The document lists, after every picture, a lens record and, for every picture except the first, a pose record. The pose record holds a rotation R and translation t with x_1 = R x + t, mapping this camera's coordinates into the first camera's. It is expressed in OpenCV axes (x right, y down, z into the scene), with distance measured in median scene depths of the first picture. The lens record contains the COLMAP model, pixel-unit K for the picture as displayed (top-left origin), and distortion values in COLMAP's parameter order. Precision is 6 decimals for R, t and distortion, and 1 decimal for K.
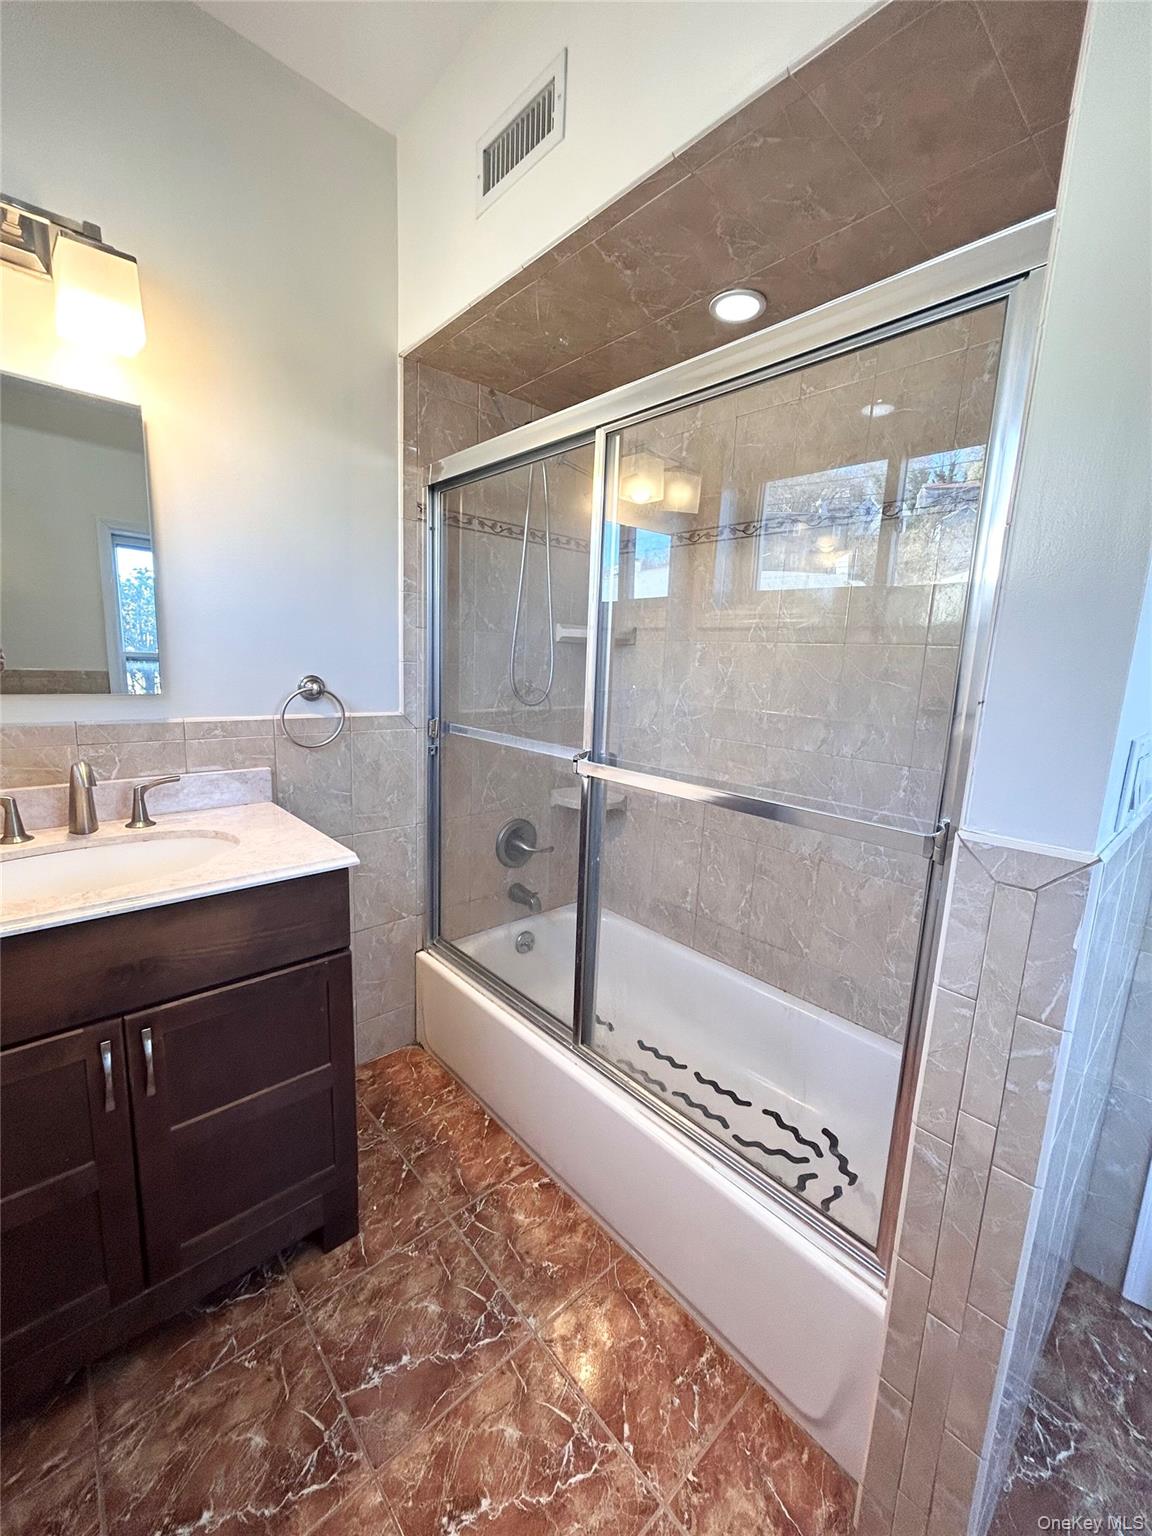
lens RADIAL K [[616.1, 0, 575.4], [0, 616.1, 765.4], [0, 0, 1]] dist [-0.000302, -0.000121]
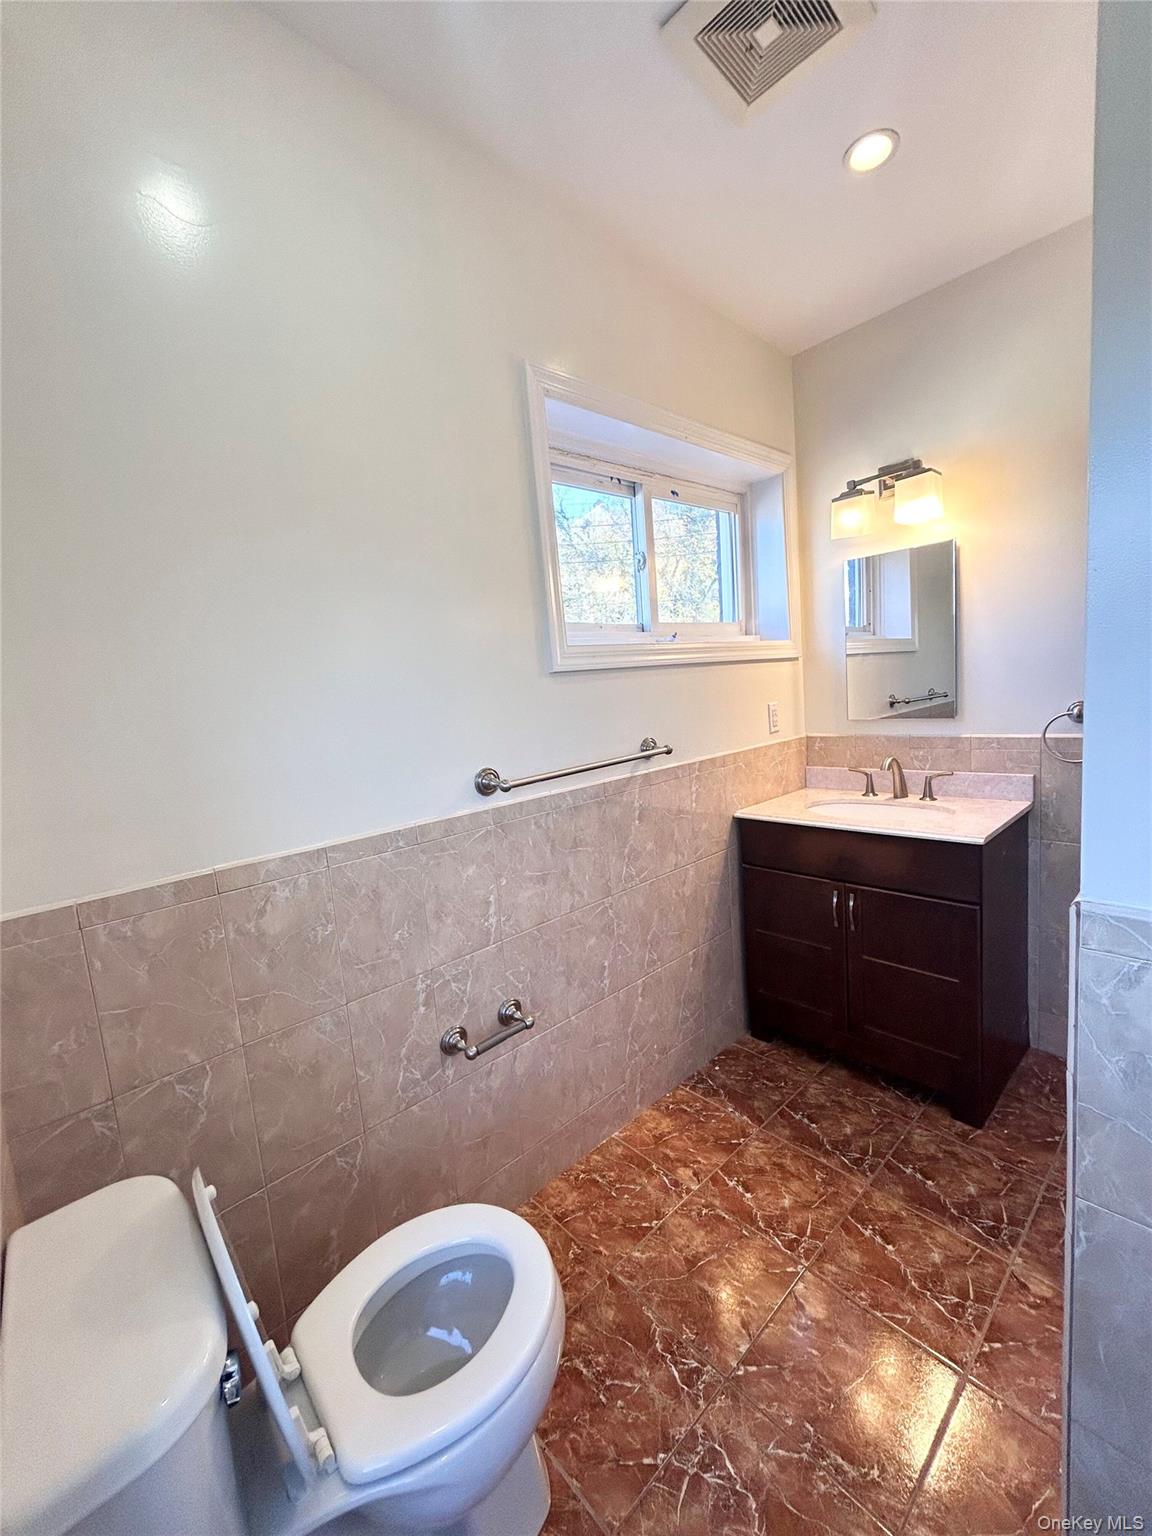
lens RADIAL K [[616.1, 0, 575.7], [0, 616.1, 766.7], [0, 0, 1]] dist [-0.000302, -0.000121]
pose [[-0.004455, 0.089481, -0.995979, 1.010174], [-0.091000, 0.991820, 0.089514, -0.054655], [0.995841, 0.091033, 0.003725, 0.072300]]
